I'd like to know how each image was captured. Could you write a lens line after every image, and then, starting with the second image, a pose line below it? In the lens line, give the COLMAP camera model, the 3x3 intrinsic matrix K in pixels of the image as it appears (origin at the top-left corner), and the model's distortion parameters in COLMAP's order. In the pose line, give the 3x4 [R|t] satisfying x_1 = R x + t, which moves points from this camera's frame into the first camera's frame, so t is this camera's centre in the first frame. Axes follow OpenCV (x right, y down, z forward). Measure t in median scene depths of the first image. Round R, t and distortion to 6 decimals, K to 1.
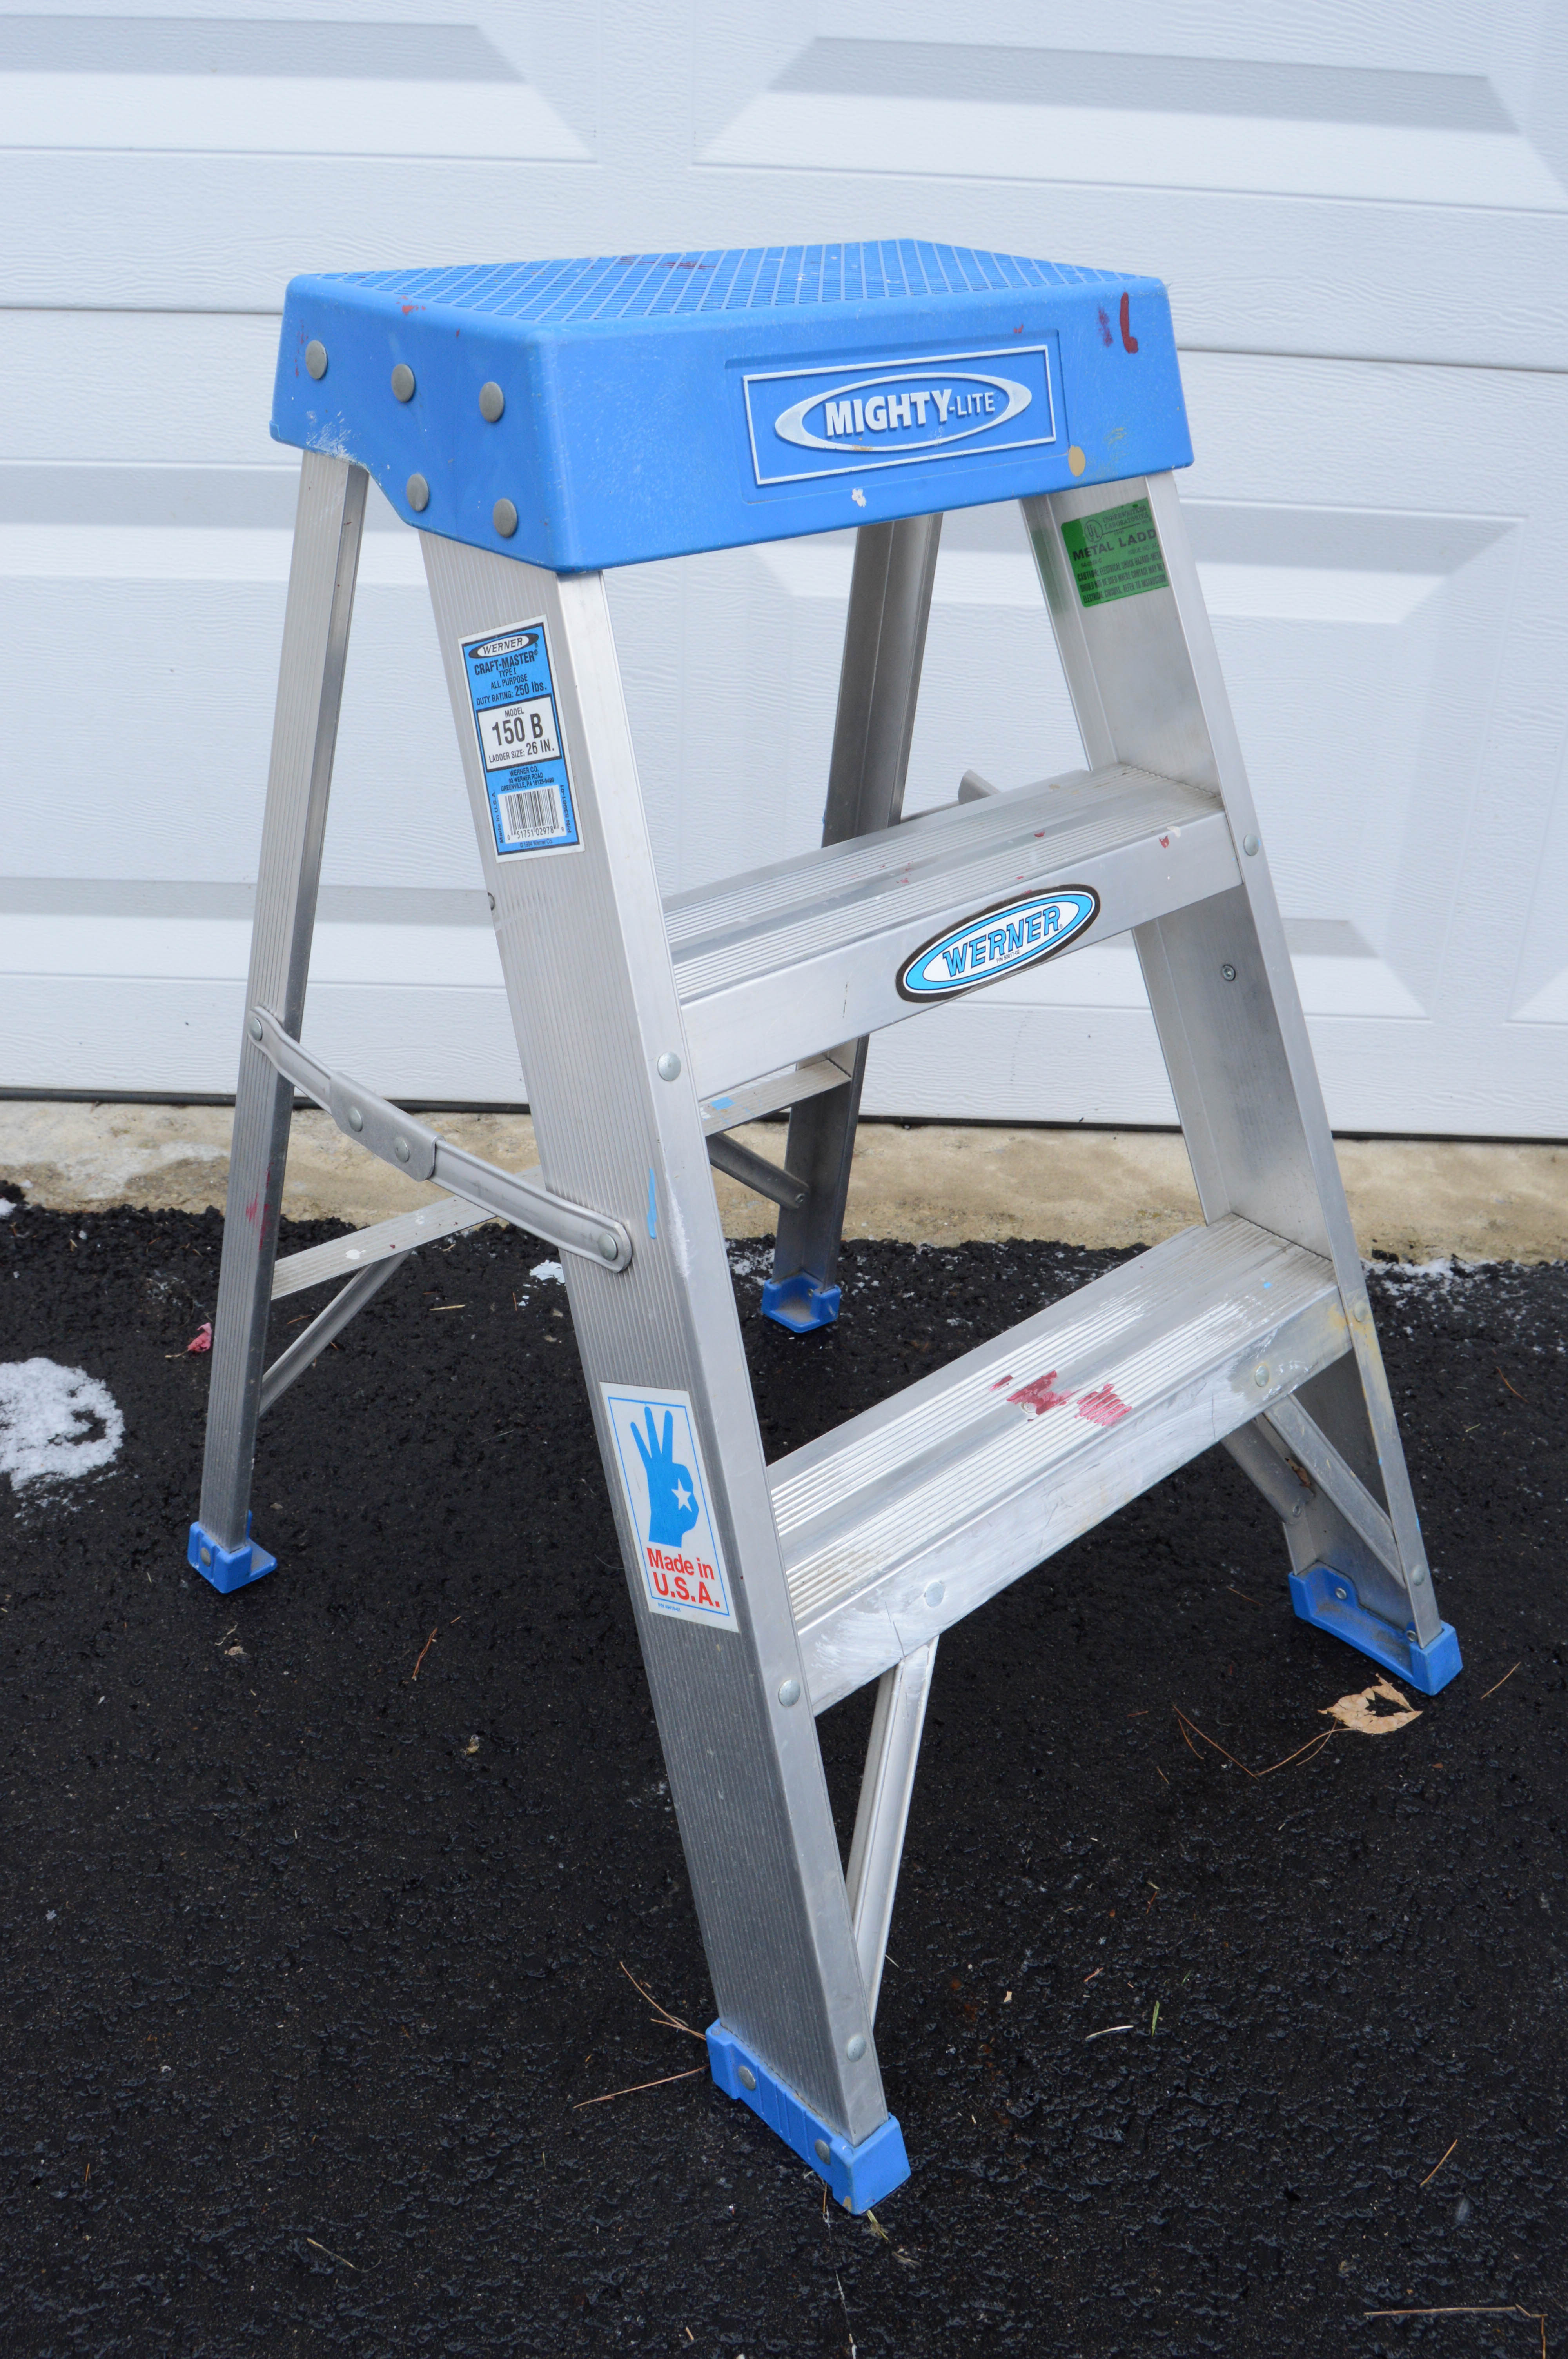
lens RADIAL K [[2042.0, 0, 806.3], [0, 2042.0, 1190.5], [0, 0, 1]] dist [-0.086703, 0.037082]
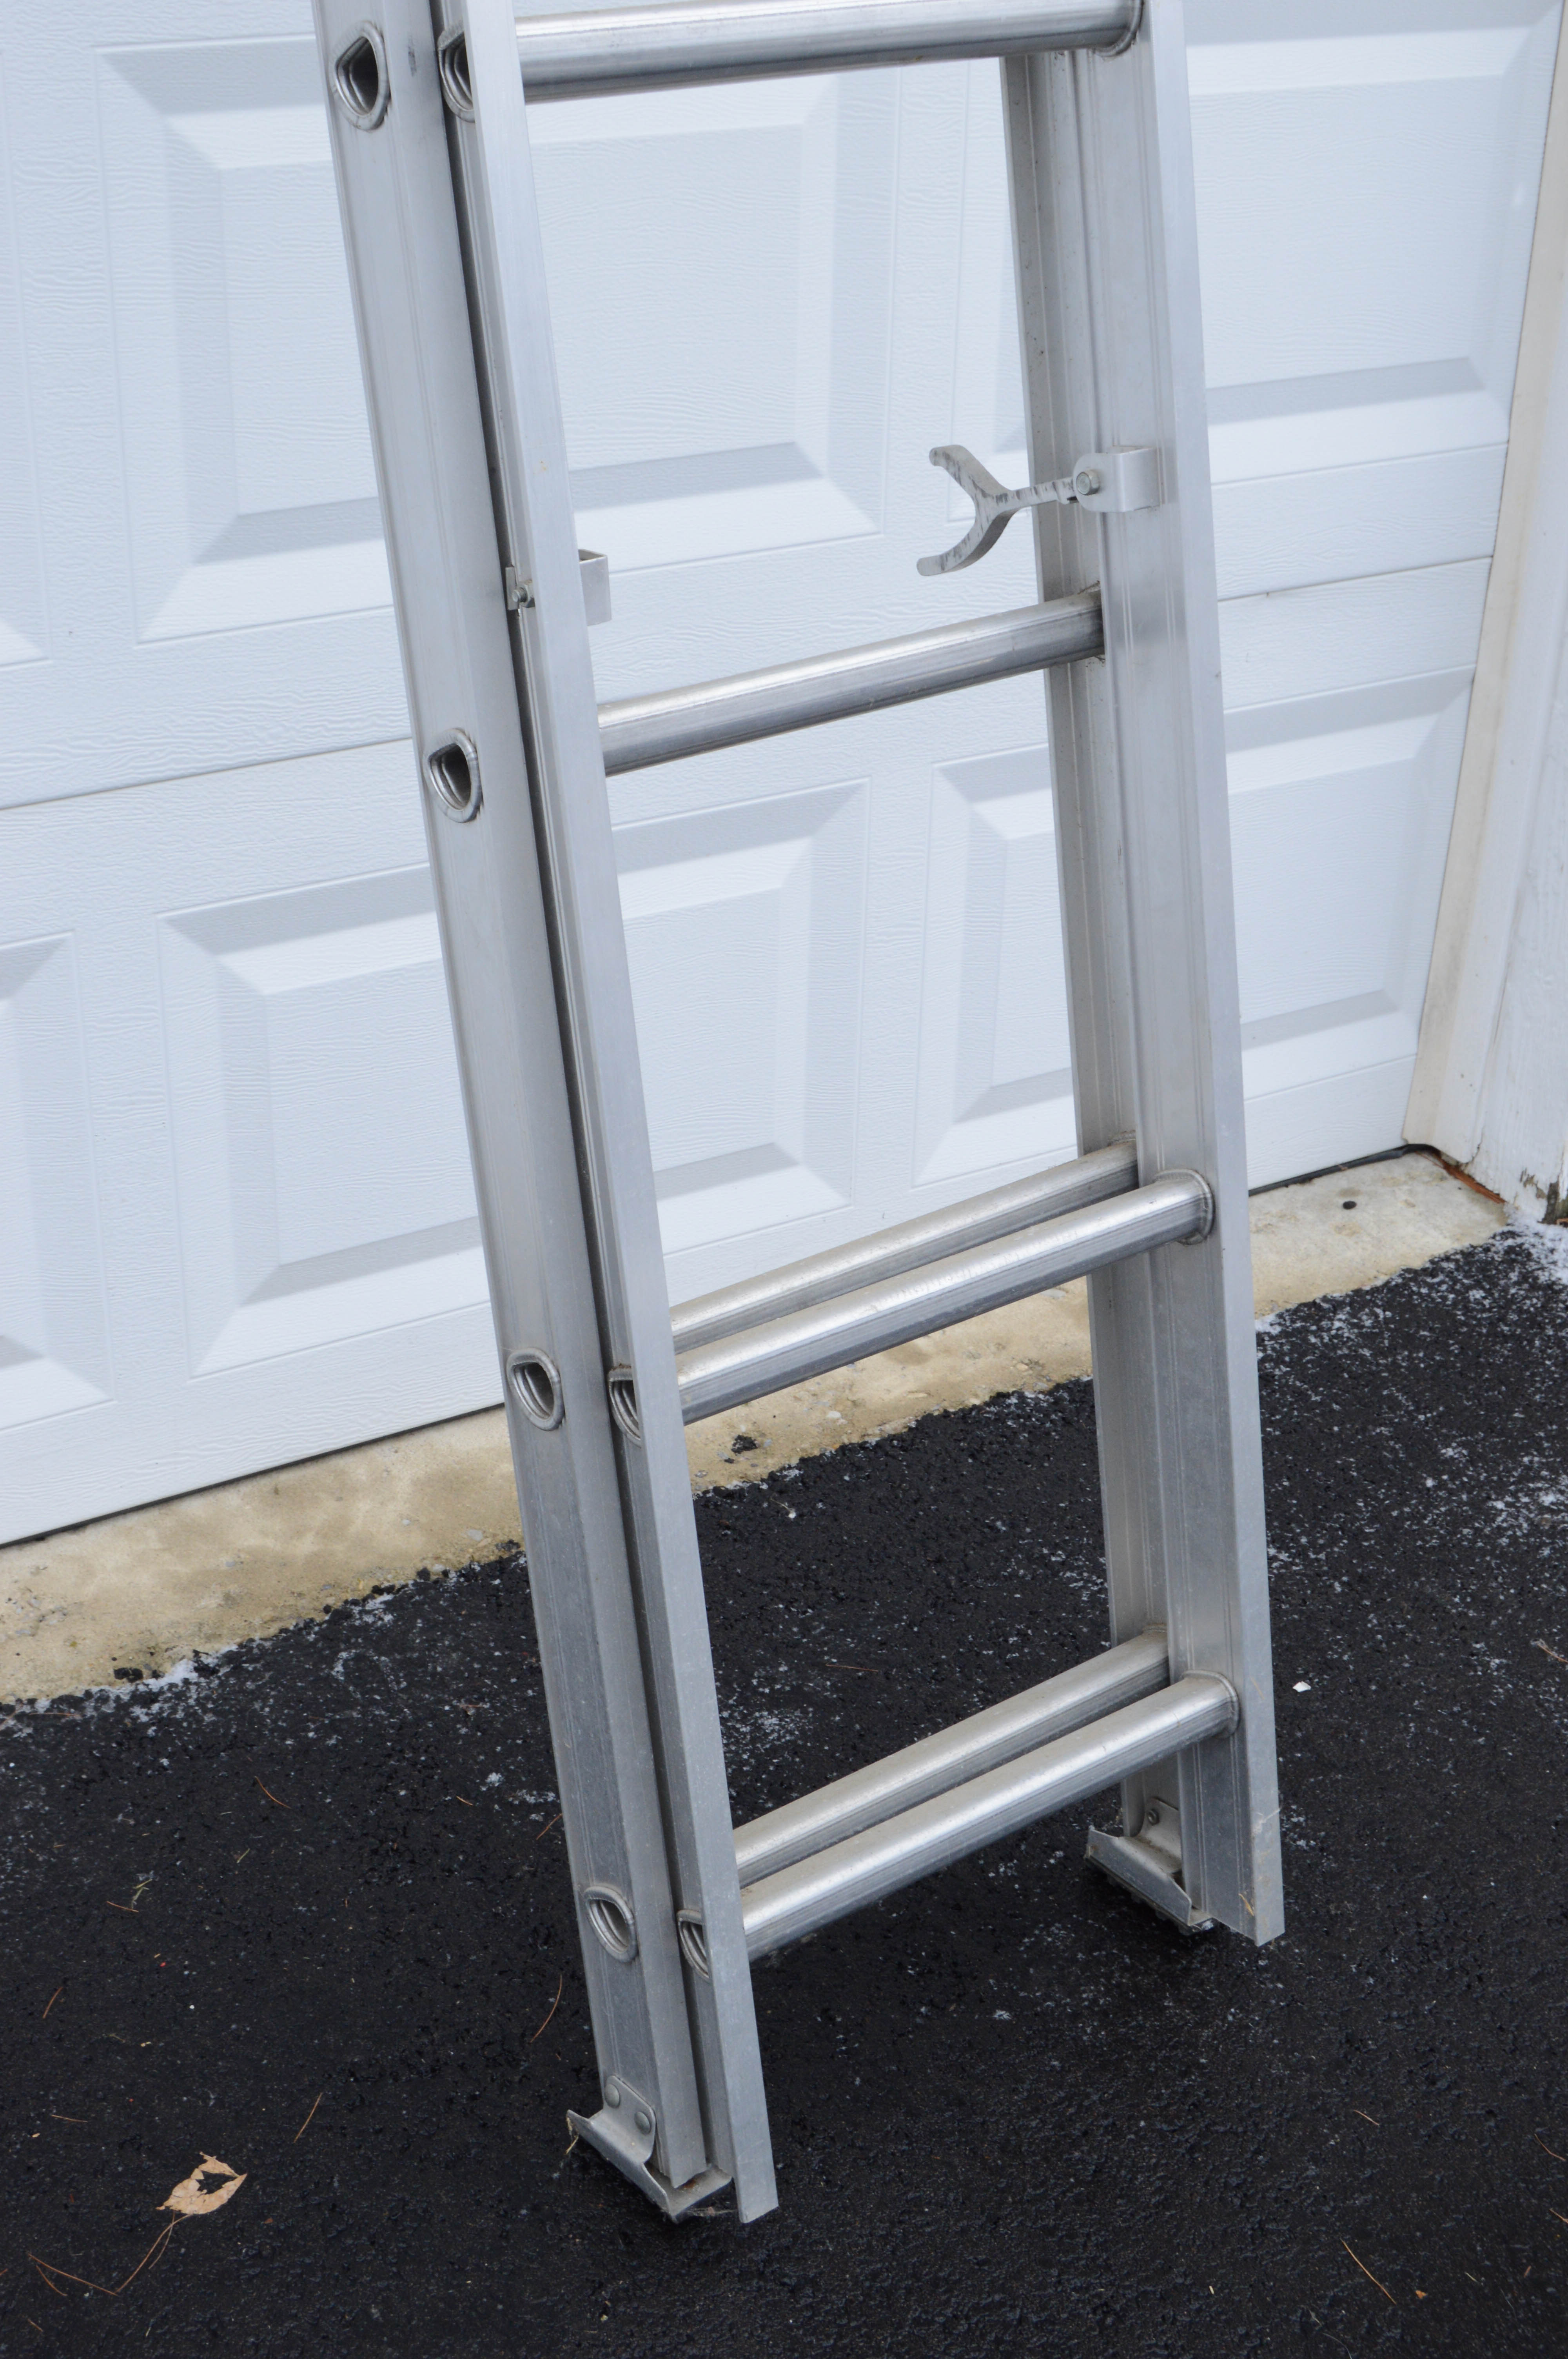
lens RADIAL K [[3136.4, 0, 787.1], [0, 3136.4, 1177.6], [0, 0, 1]] dist [-0.053635, 0.000000]
pose [[0.866279, -0.252331, 0.431149, -0.037747], [0.238704, 0.967235, 0.086465, -0.332713], [-0.438840, 0.028014, 0.898128, -0.657358]]
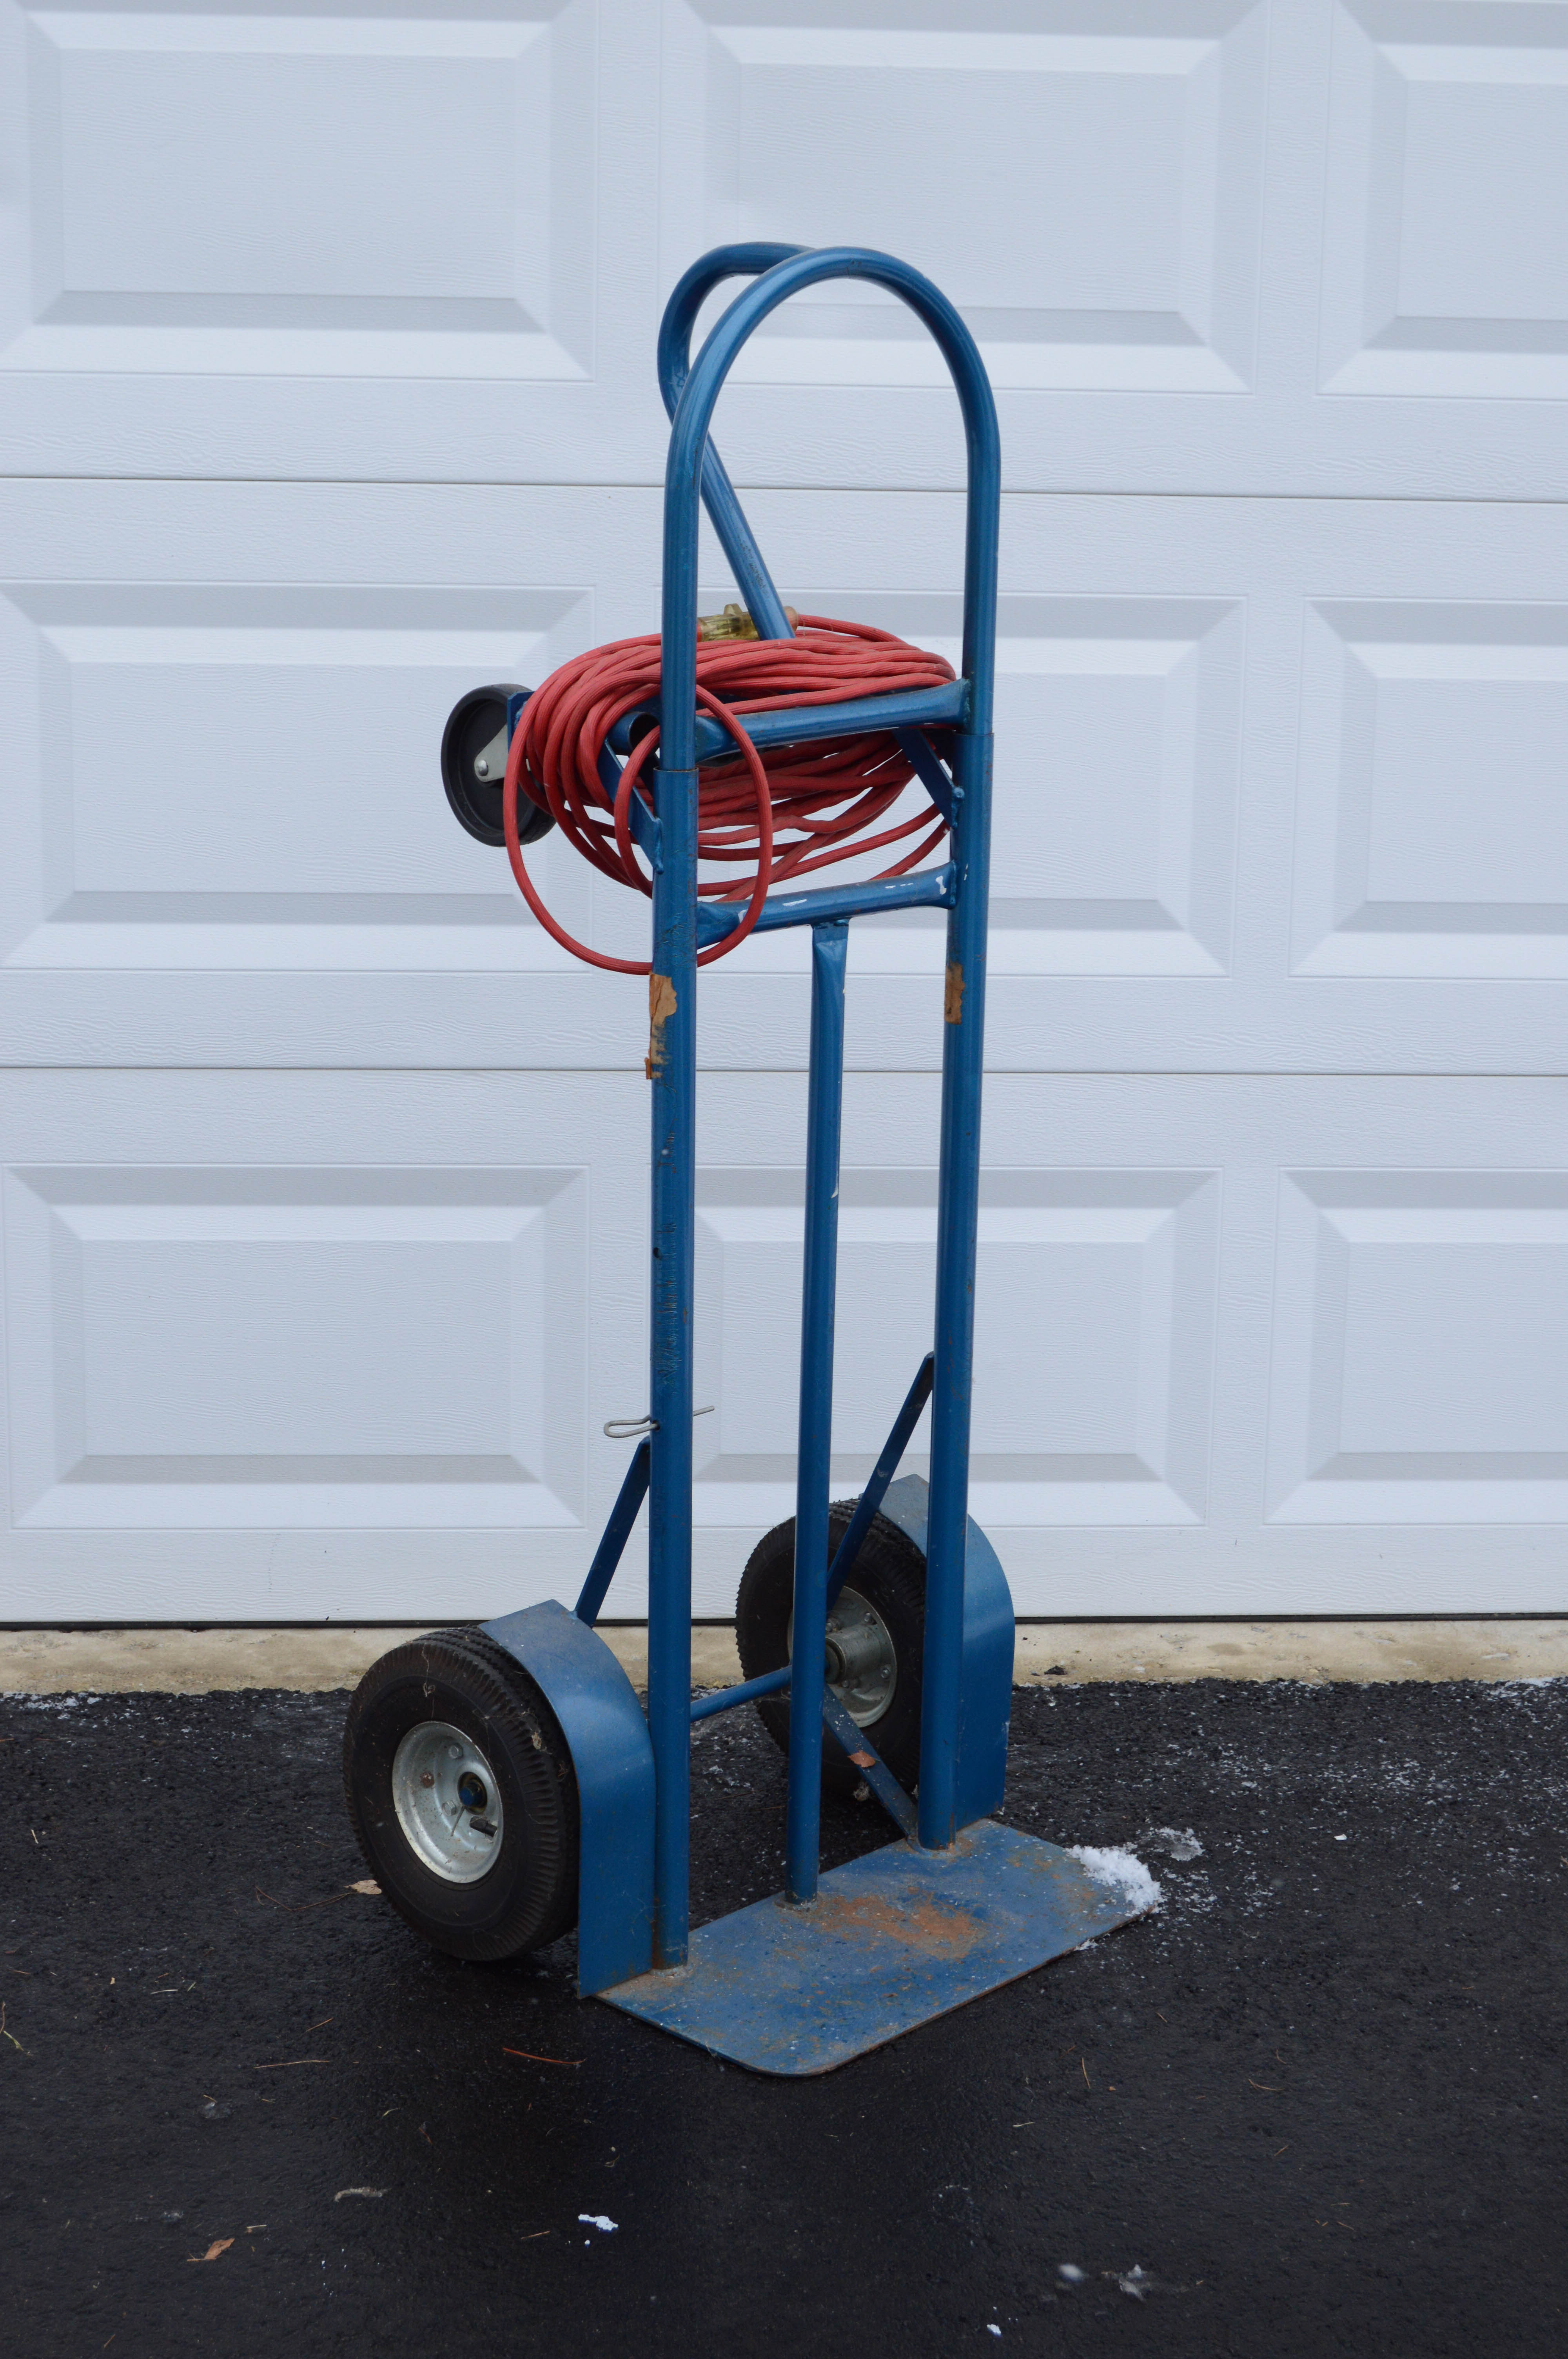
lens RADIAL K [[3816.9, 0, 786.3], [0, 3816.9, 1181.0], [0, 0, 1]] dist [-0.038605, 0.000000]
pose [[0.997984, -0.034892, 0.053019, 0.440597], [0.048003, 0.961424, -0.270852, 0.529625], [-0.041523, 0.272850, 0.961160, -2.042048]]
